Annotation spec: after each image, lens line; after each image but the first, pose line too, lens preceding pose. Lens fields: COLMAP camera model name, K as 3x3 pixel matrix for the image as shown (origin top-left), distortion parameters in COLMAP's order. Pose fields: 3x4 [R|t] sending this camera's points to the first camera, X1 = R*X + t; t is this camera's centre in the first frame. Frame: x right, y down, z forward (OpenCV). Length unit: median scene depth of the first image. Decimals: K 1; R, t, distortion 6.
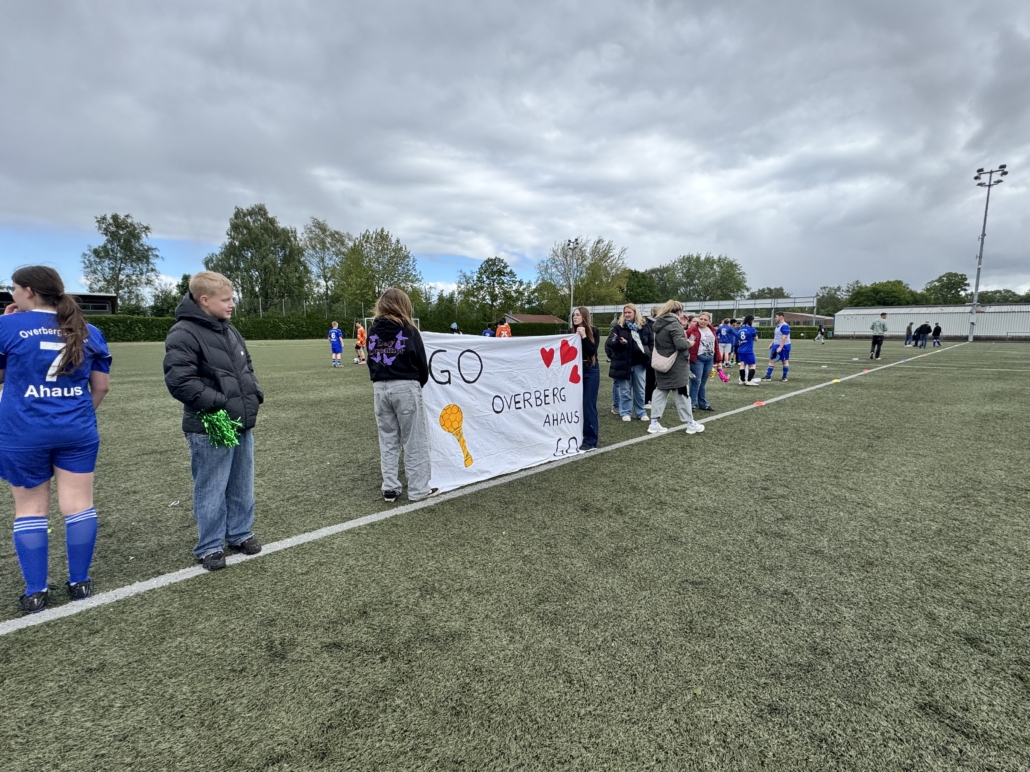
lens RADIAL K [[470.8, 0, 510.7], [0, 470.8, 384.2], [0, 0, 1]] dist [-0.001552, 0.000619]
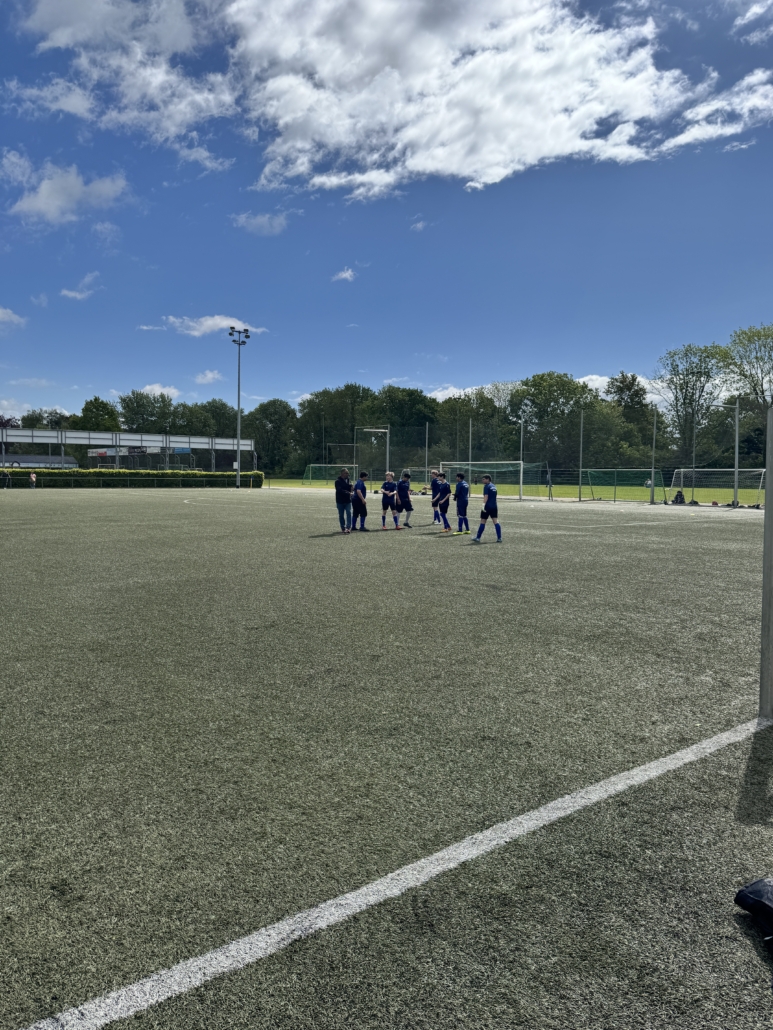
lens RADIAL K [[737.4, 0, 373.2], [0, 737.4, 502.2], [0, 0, 1]] dist [0.064306, -0.084296]
pose [[0.086988, -0.035318, 0.995583, -0.488713], [0.107687, 0.993849, 0.025848, -0.051257], [-0.990372, 0.104963, 0.090257, 0.421083]]
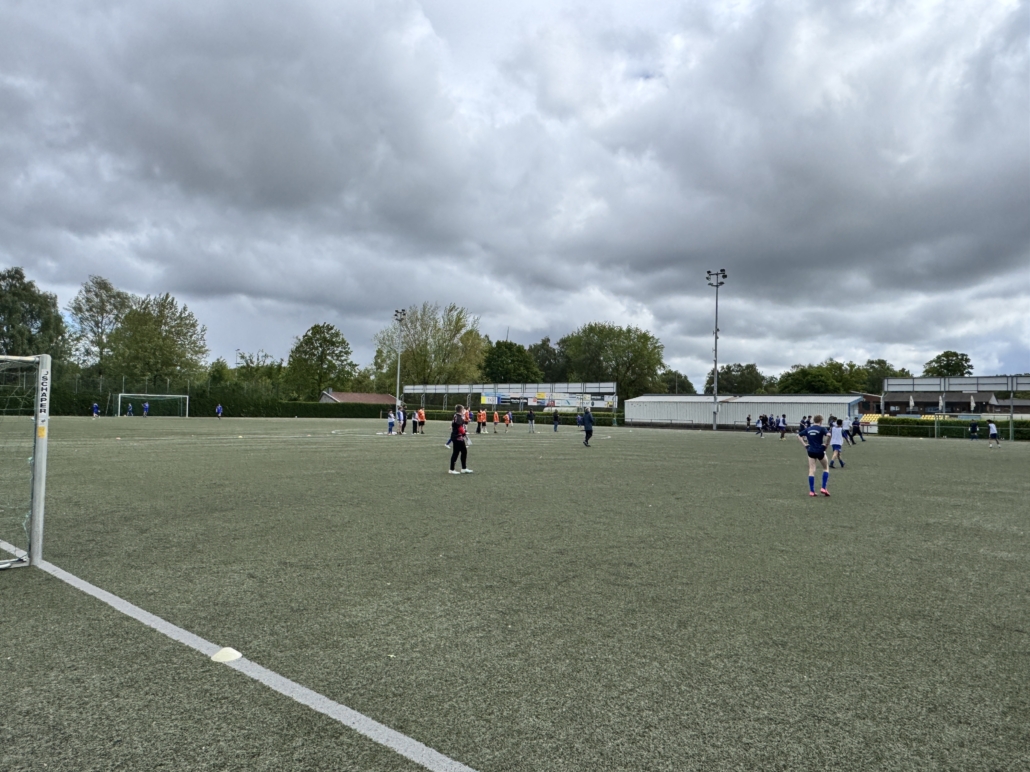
lens RADIAL K [[737.4, 0, 513.2], [0, 737.4, 378.7], [0, 0, 1]] dist [0.064306, -0.084296]
pose [[0.997186, 0.022664, 0.071455, 0.317239], [-0.010739, 0.986558, -0.163055, 0.051559], [-0.074190, 0.161829, 0.984026, -0.442808]]
